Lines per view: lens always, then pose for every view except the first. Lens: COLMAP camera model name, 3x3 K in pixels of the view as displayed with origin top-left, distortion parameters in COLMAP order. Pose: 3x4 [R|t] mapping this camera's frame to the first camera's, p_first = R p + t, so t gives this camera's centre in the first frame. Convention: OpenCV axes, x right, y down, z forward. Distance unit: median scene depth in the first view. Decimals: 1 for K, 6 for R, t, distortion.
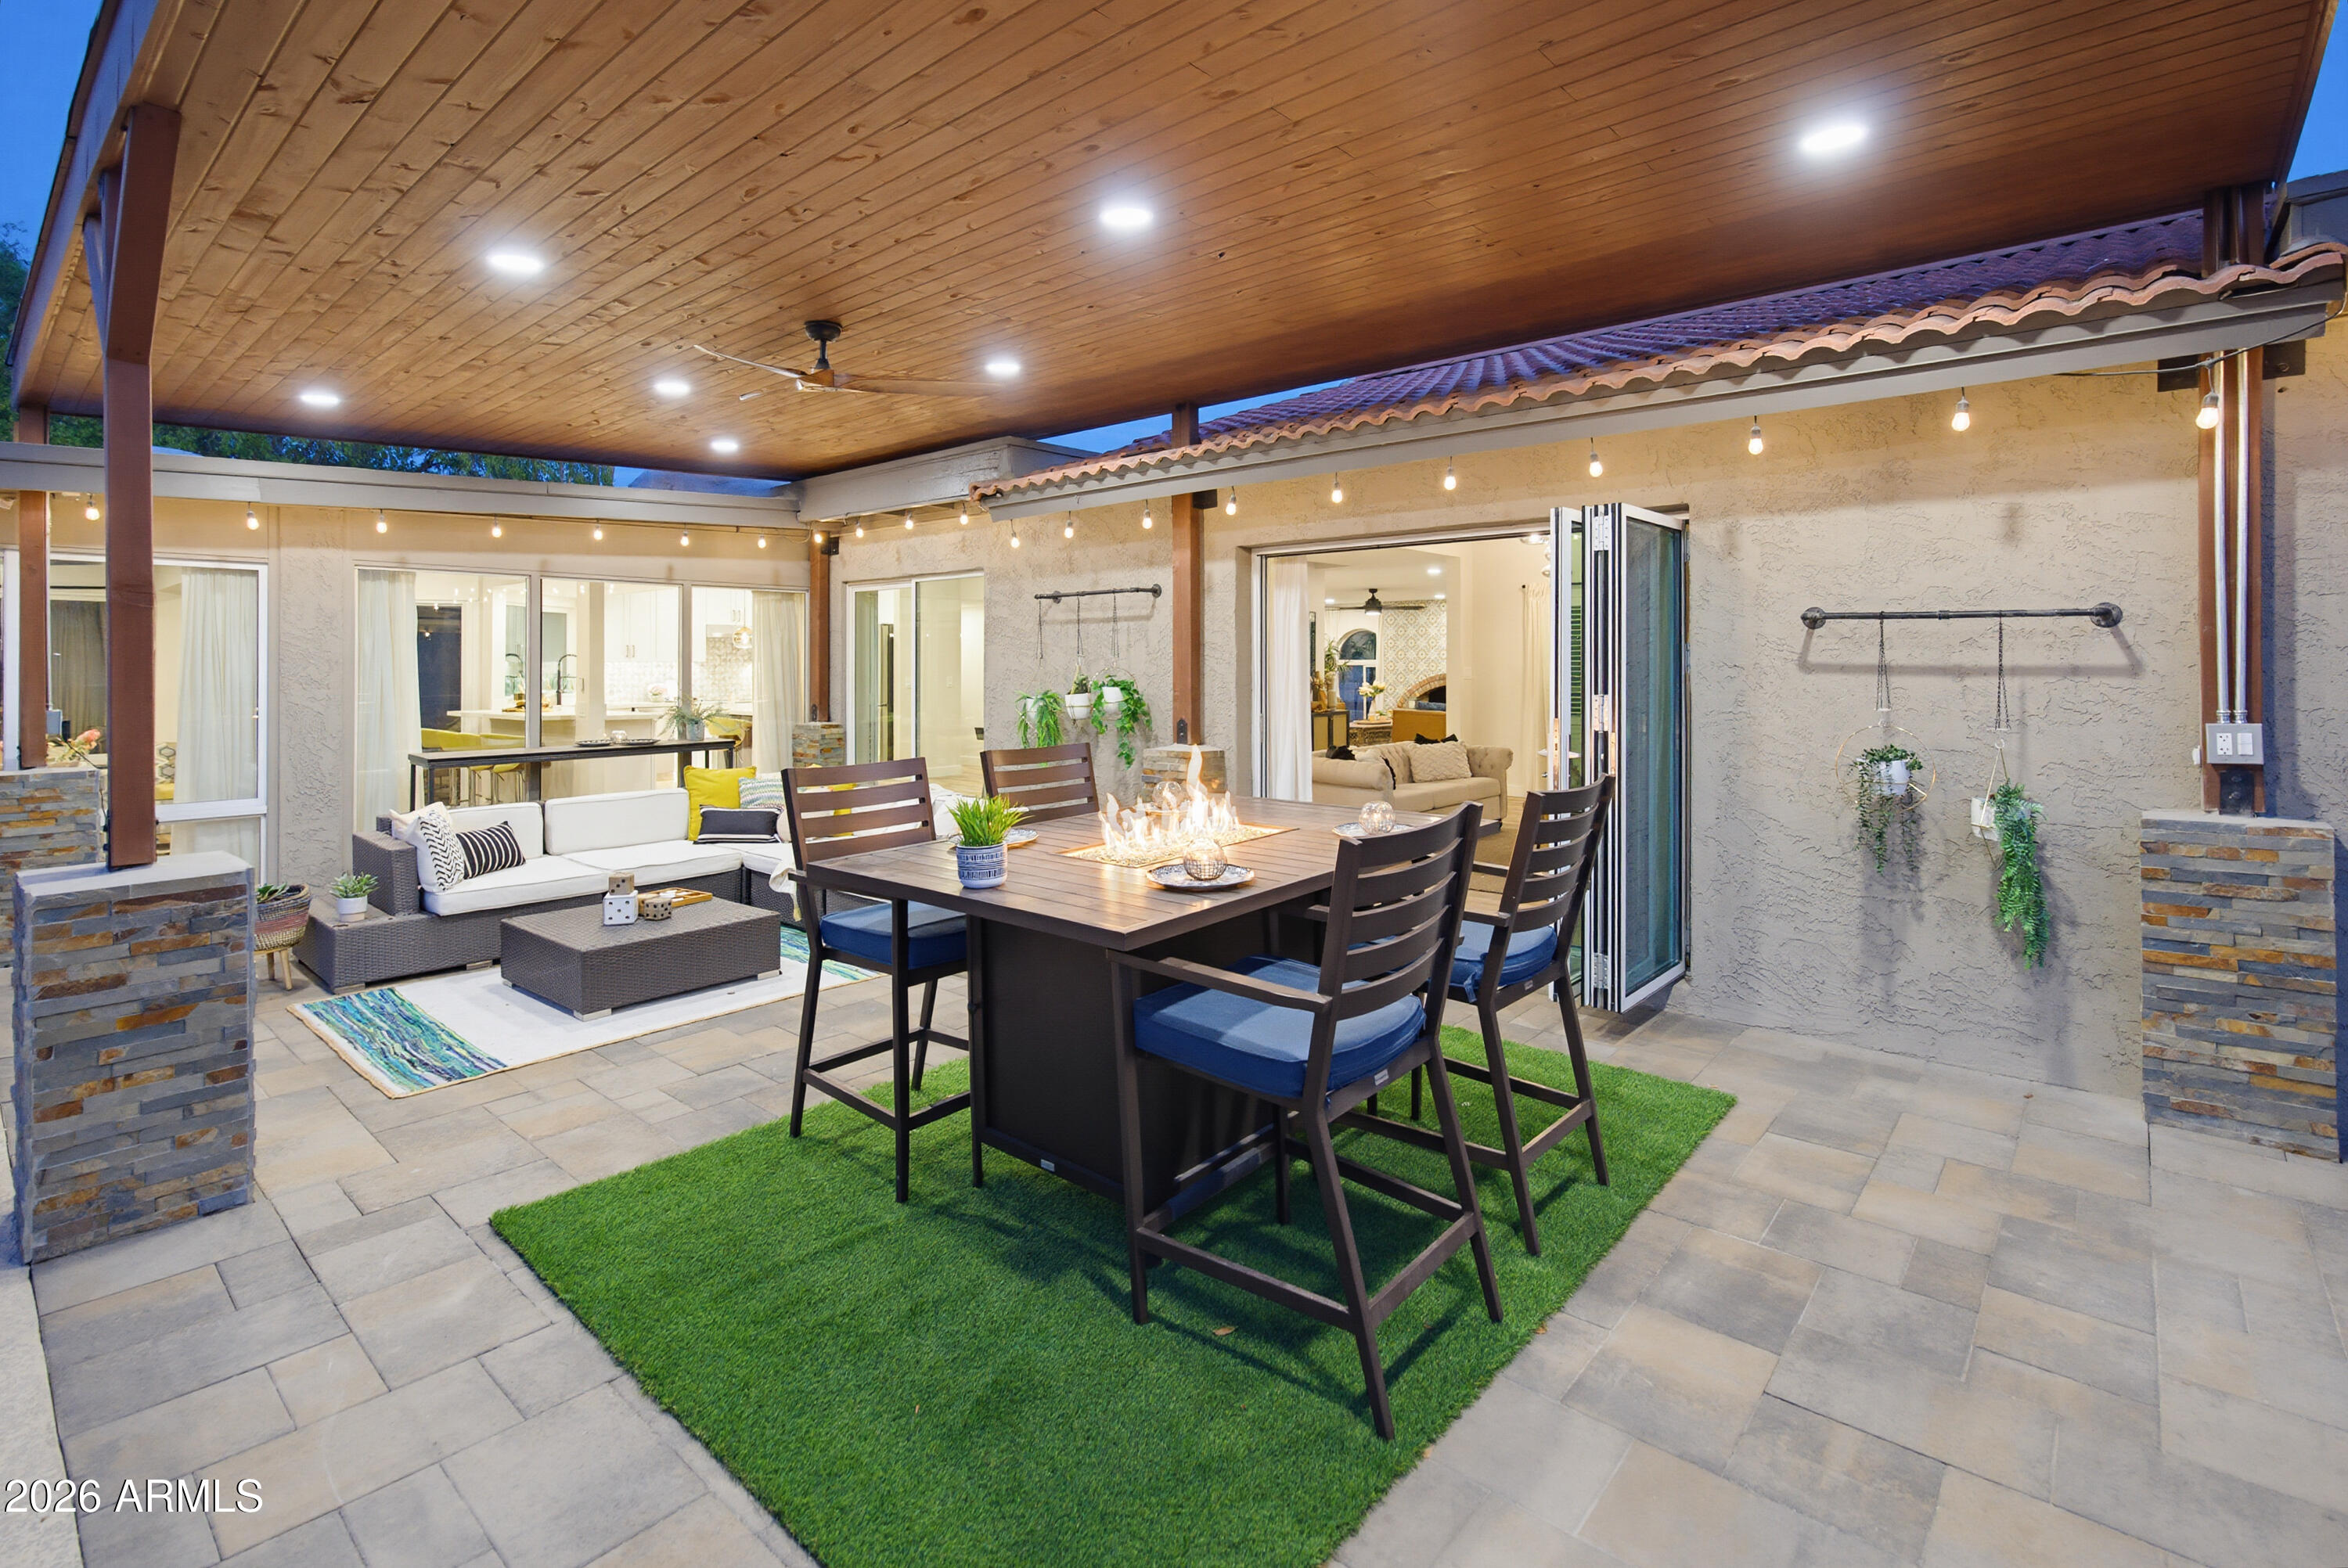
lens RADIAL K [[1093.2, 0, 1196.3], [0, 1093.2, 652.3], [0, 0, 1]] dist [0.001778, 0.001532]
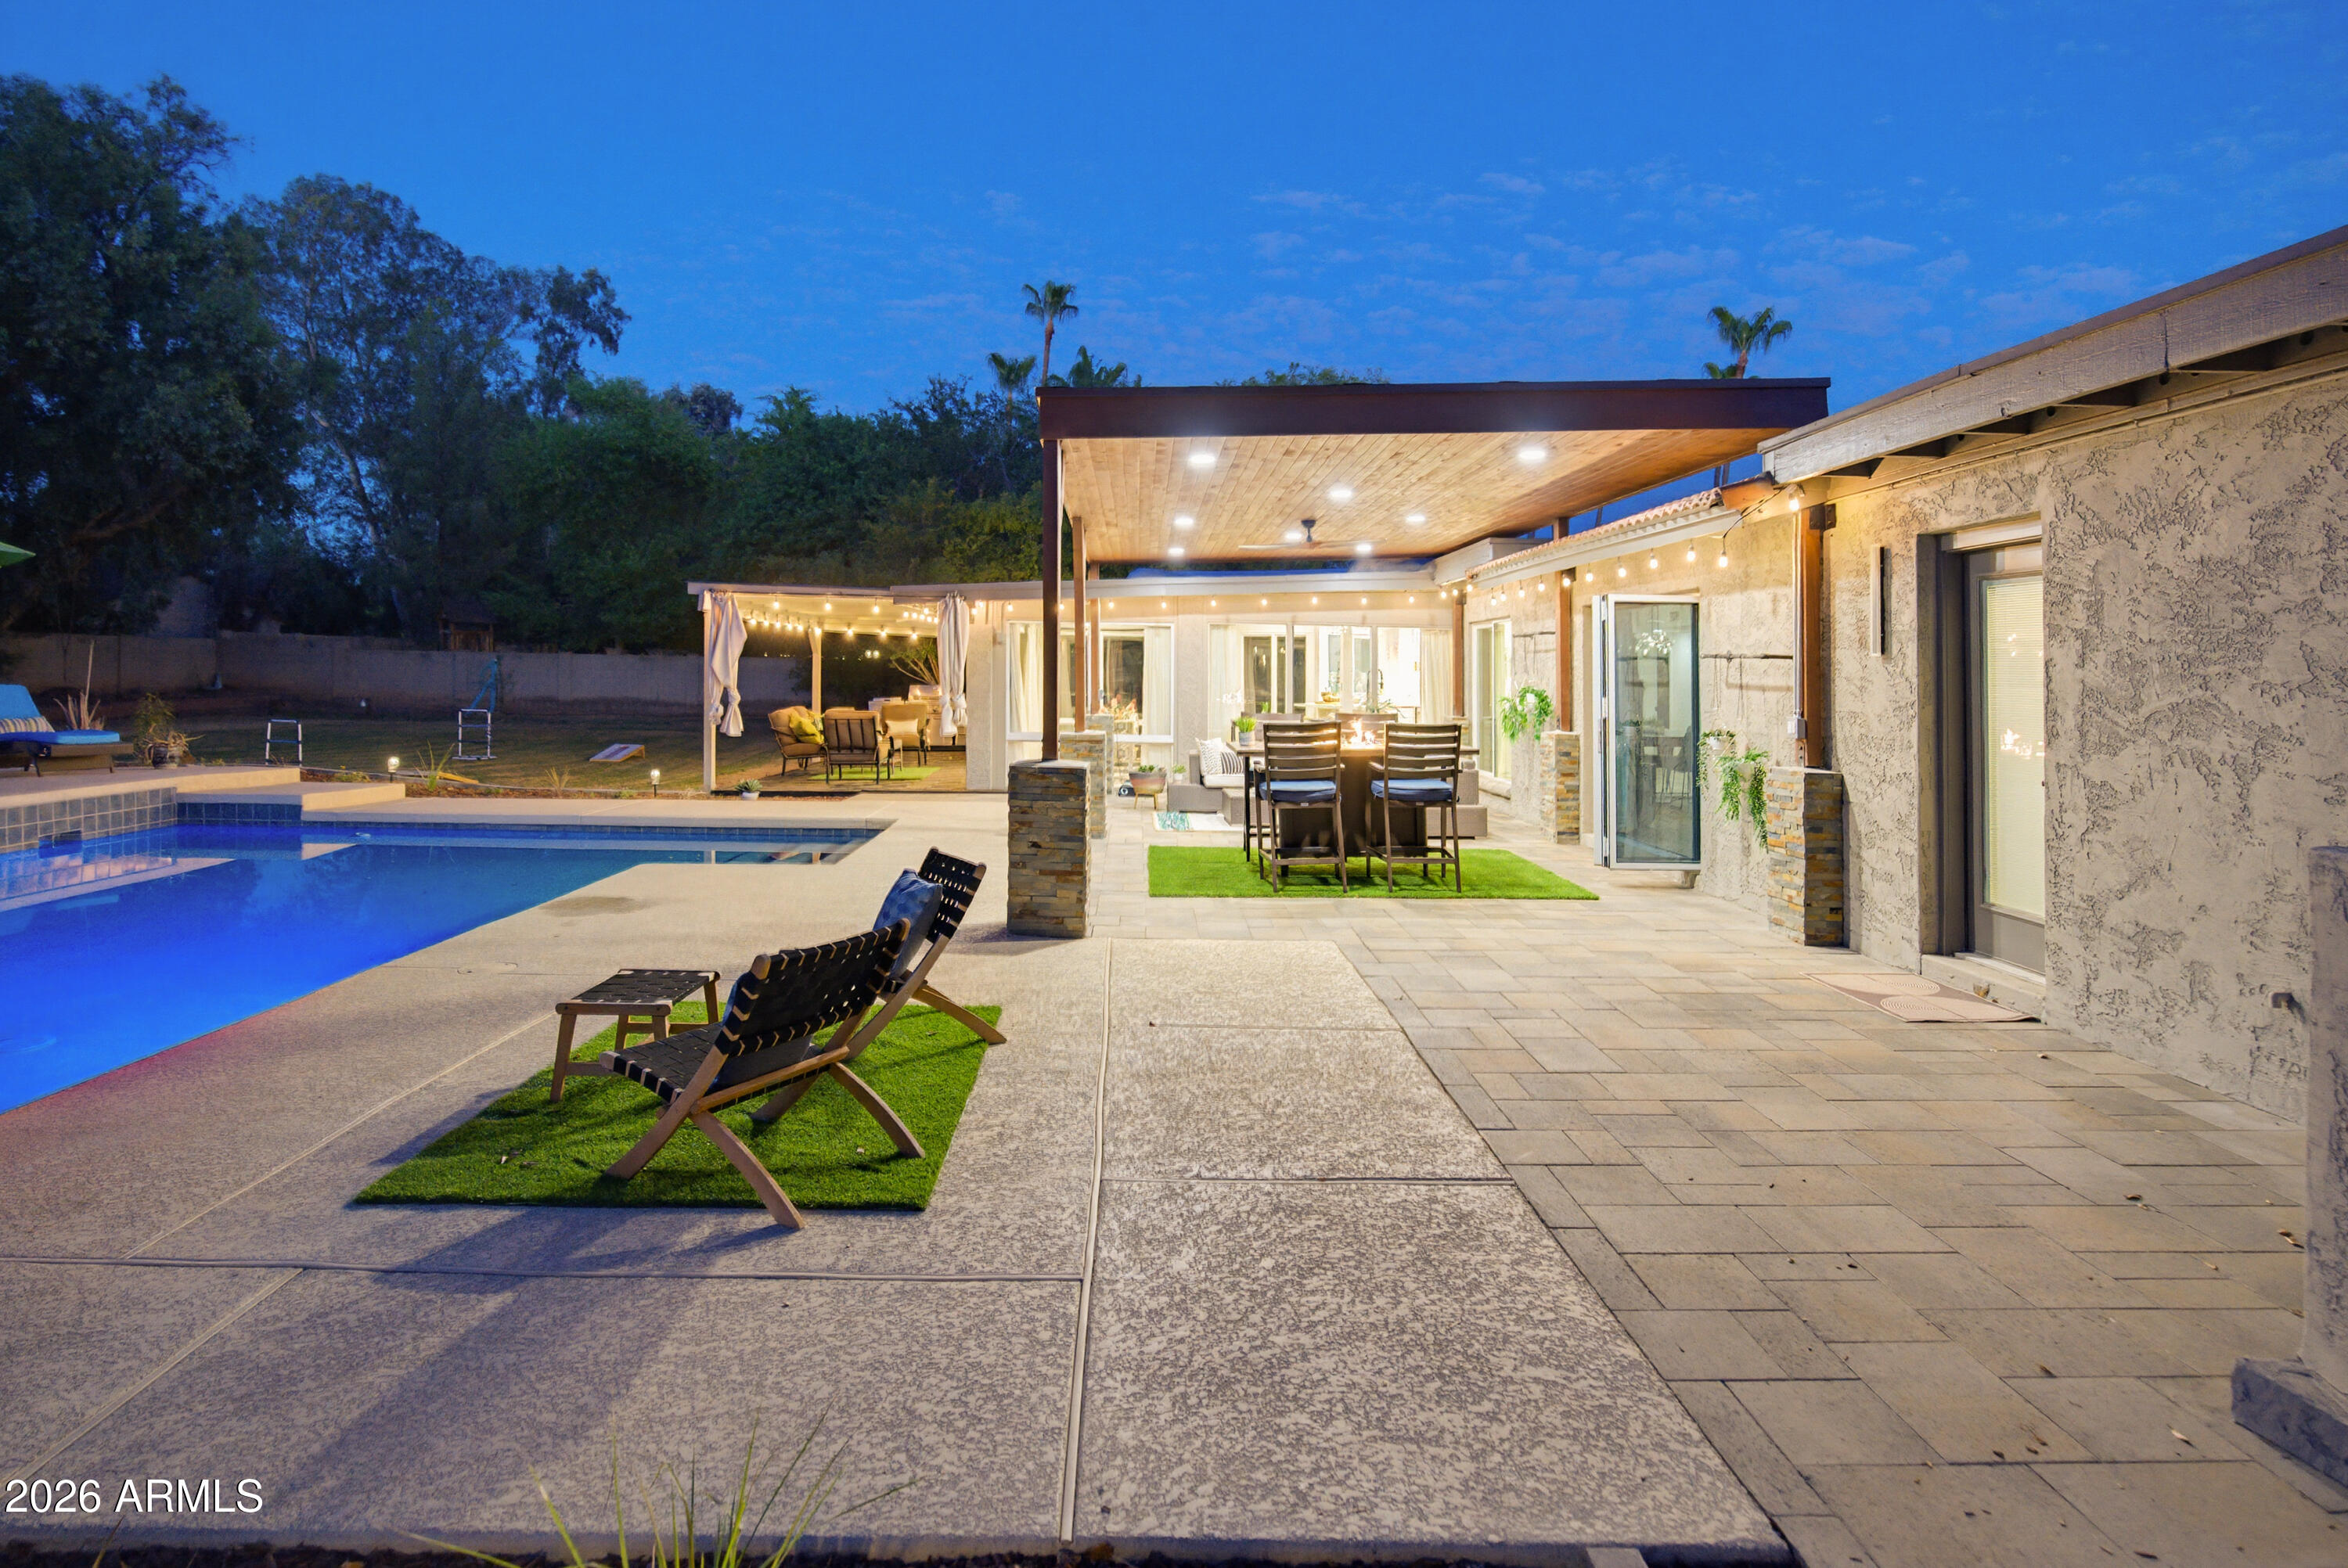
lens RADIAL K [[1288.2, 0, 1162.9], [0, 1288.2, 653.0], [0, 0, 1]] dist [0.000545, 0.004431]
pose [[0.673414, 0.003721, -0.739256, 1.538655], [-0.013047, 0.999891, -0.006852, -0.013104], [0.739150, 0.014260, 0.673389, -1.083479]]
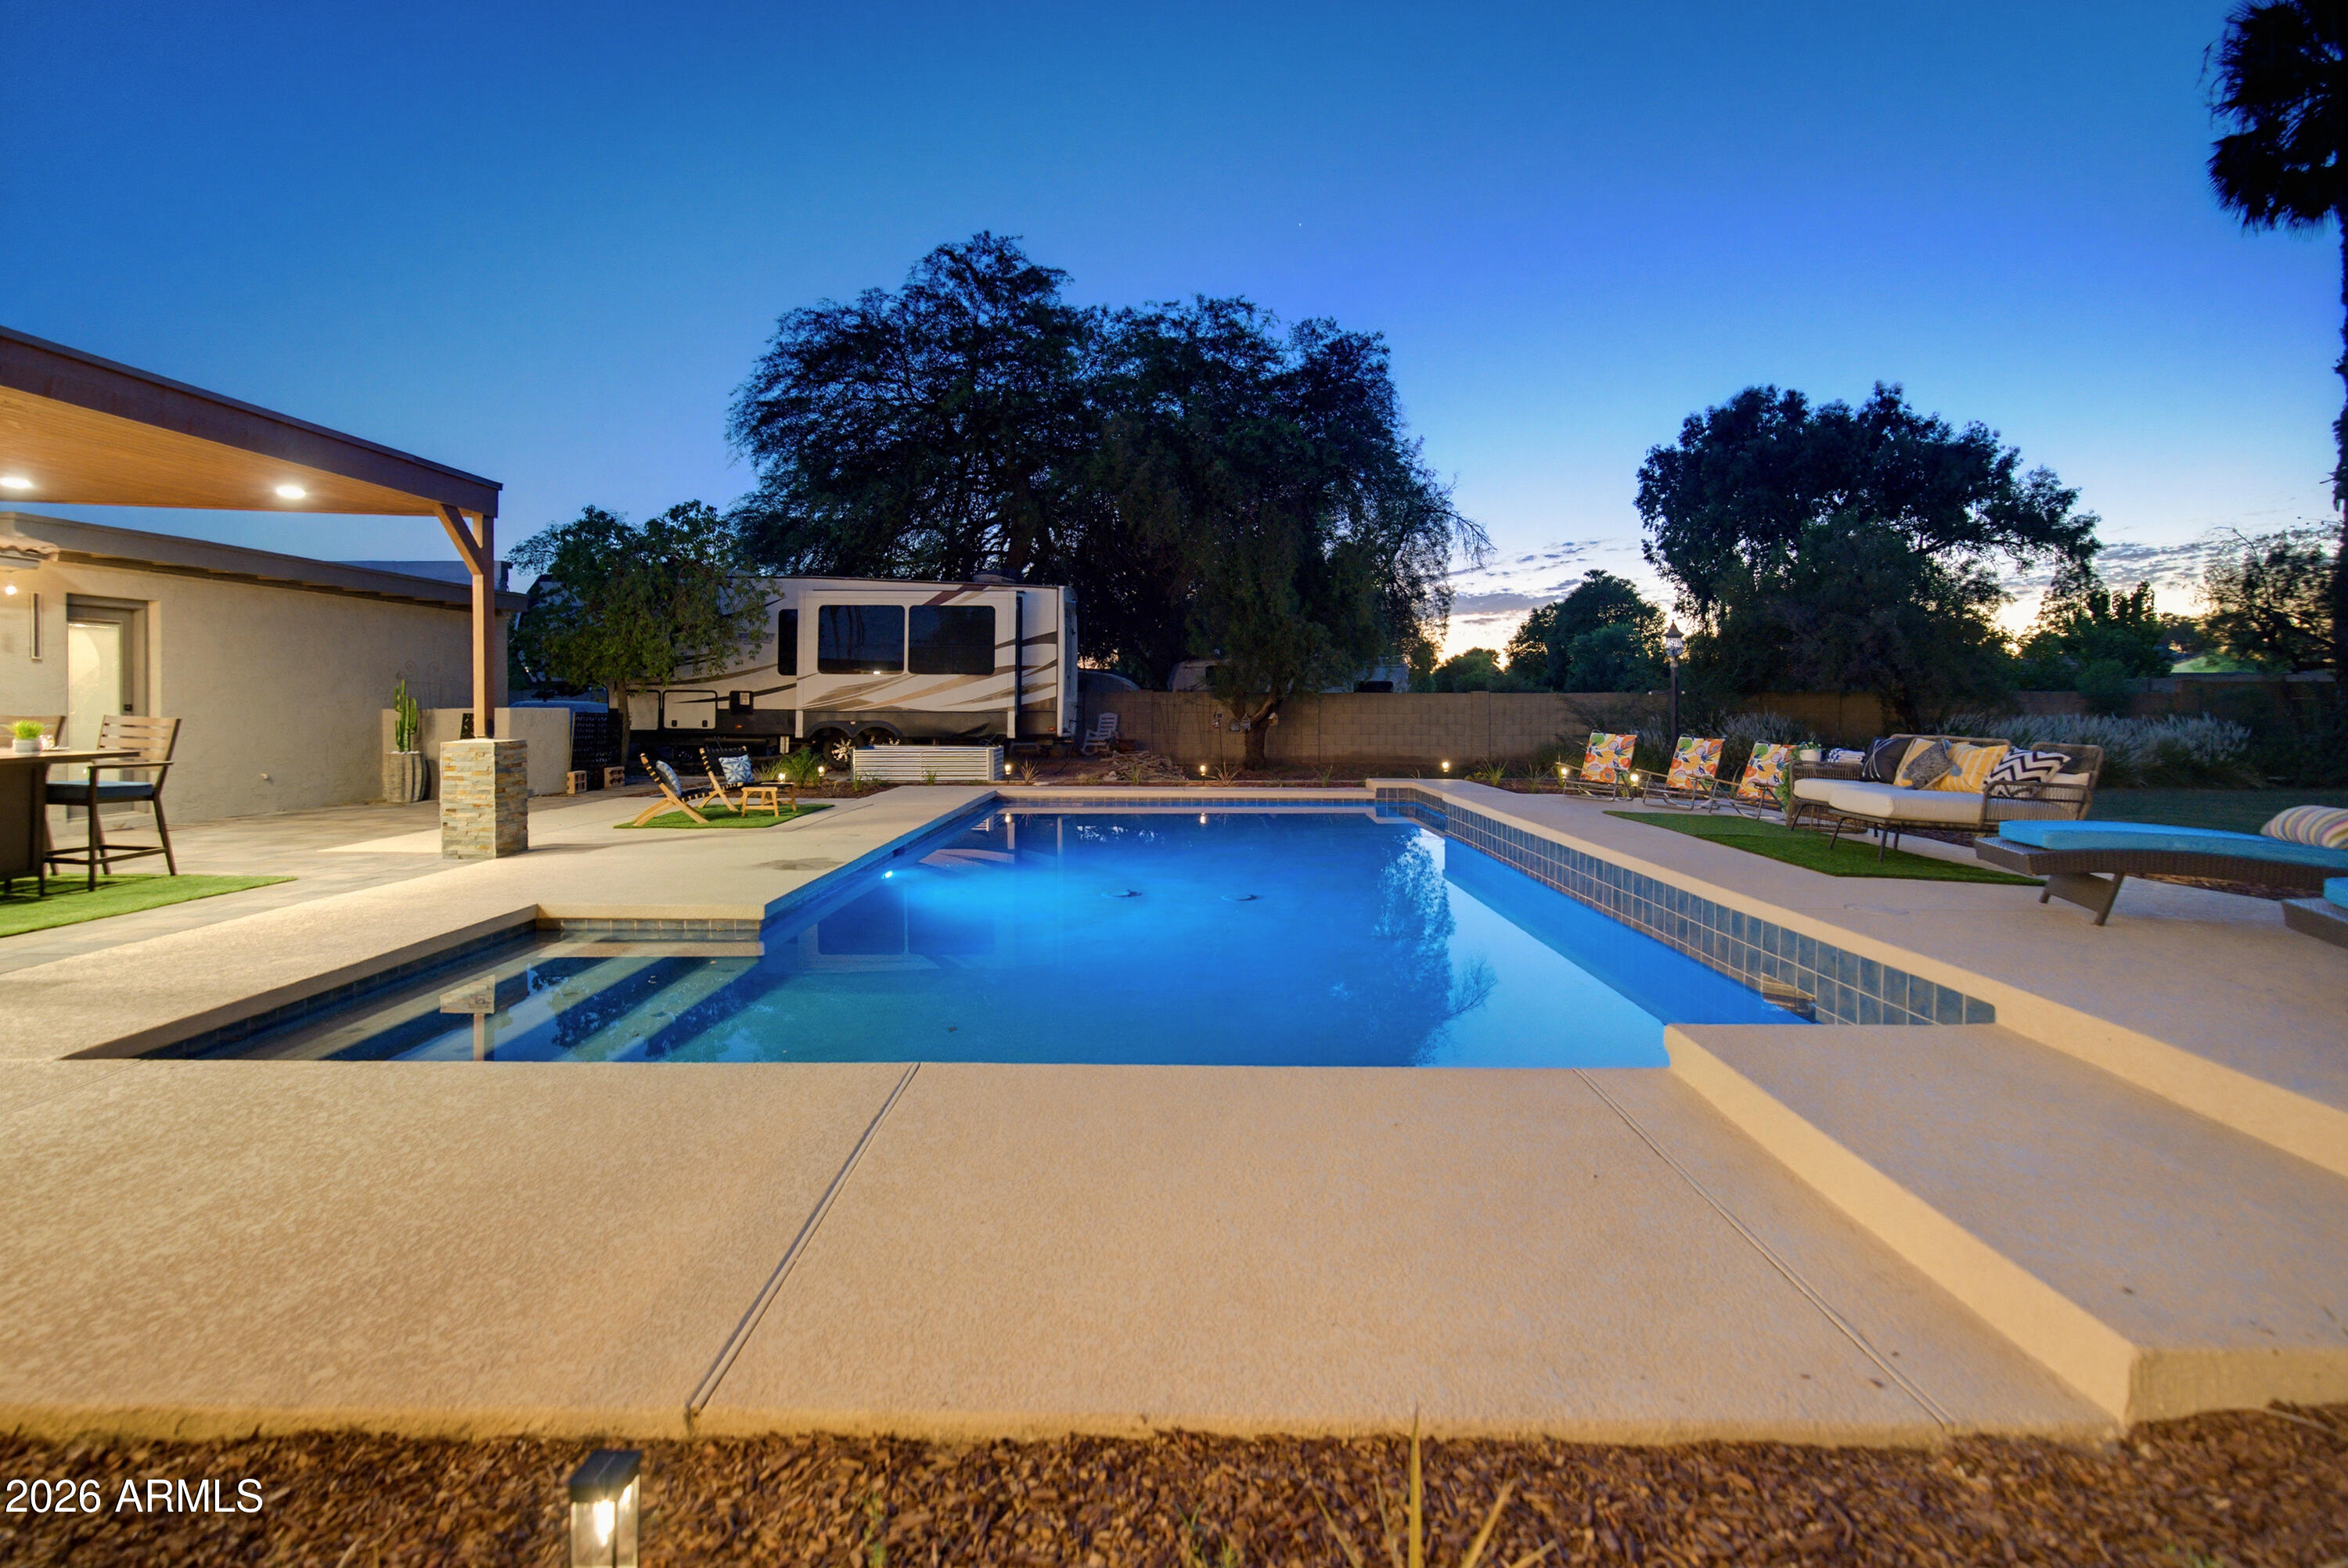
lens RADIAL K [[1093.2, 0, 1170.8], [0, 1093.2, 676.3], [0, 0, 1]] dist [0.001778, 0.001532]
pose [[-0.641835, 0.018163, 0.766627, -2.563014], [-0.008537, 0.999488, -0.030828, 0.058546], [-0.766795, -0.026331, -0.641352, 0.424173]]
